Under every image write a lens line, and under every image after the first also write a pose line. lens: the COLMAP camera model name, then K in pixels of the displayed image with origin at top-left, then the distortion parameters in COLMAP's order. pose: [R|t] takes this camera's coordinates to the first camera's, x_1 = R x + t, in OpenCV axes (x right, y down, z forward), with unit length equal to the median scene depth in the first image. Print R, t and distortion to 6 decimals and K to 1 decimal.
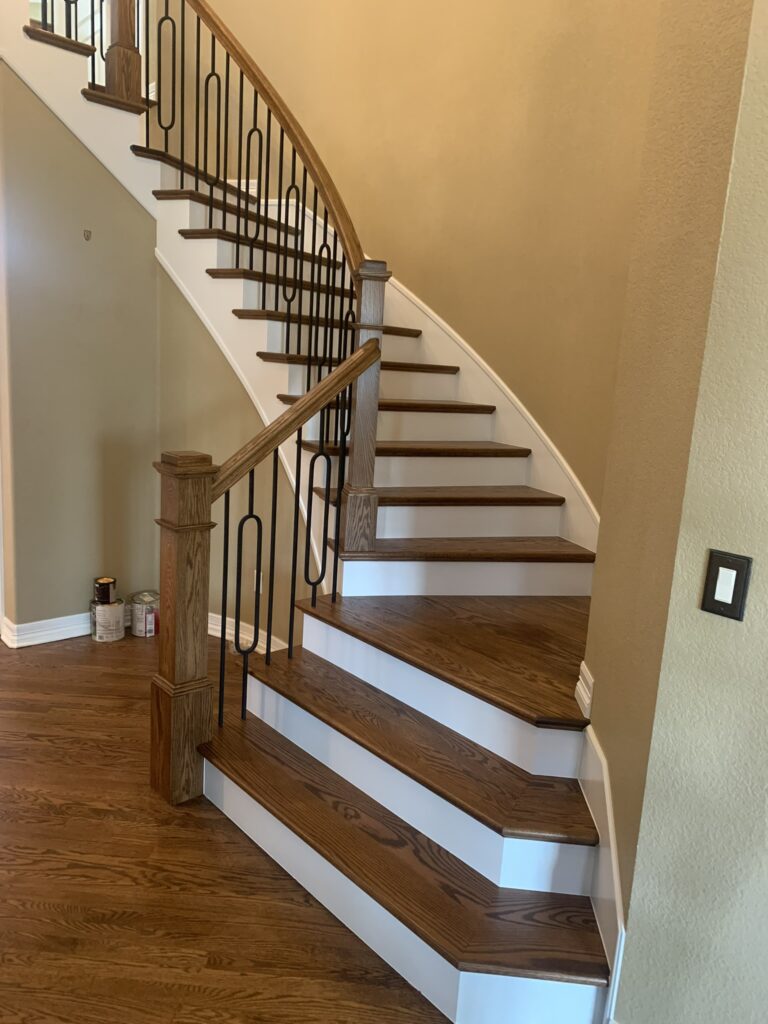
lens RADIAL K [[766.9, 0, 383.6], [0, 766.9, 497.7], [0, 0, 1]] dist [0.028246, -0.031345]
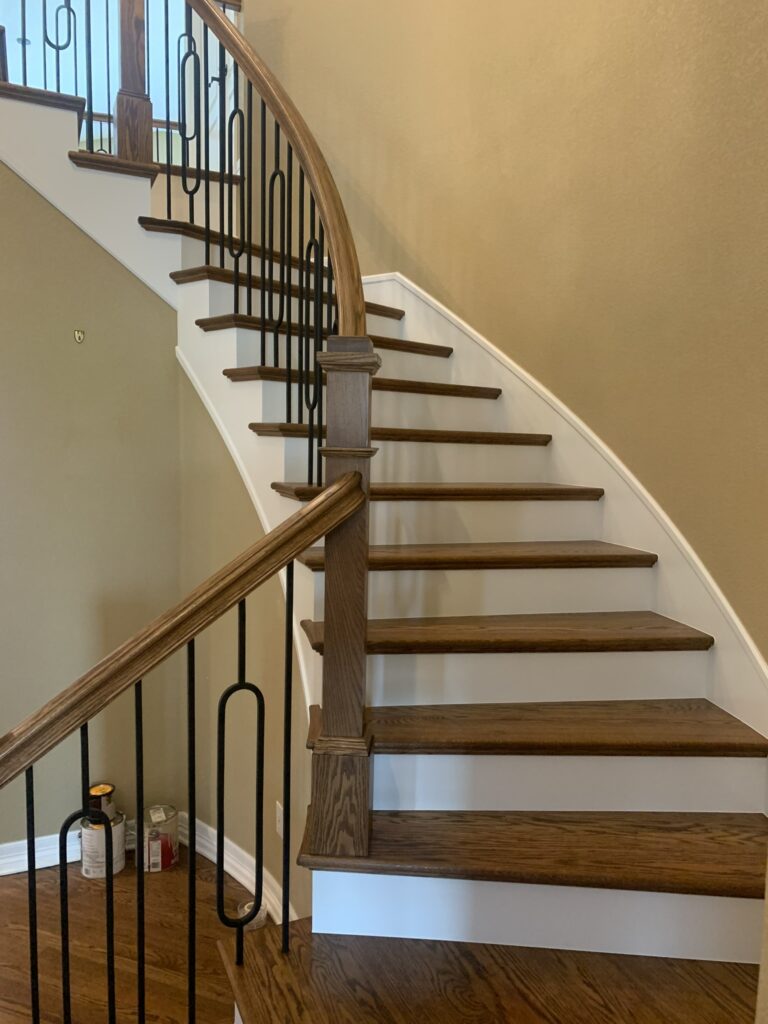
lens RADIAL K [[772.5, 0, 384.0], [0, 772.5, 512.0], [0, 0, 1]] dist [0.015502, 0.004608]
pose [[0.949095, -0.010760, -0.314805, 0.138823], [-0.019613, 0.995458, -0.093157, -0.096851], [0.314378, 0.094589, 0.944574, 0.367522]]
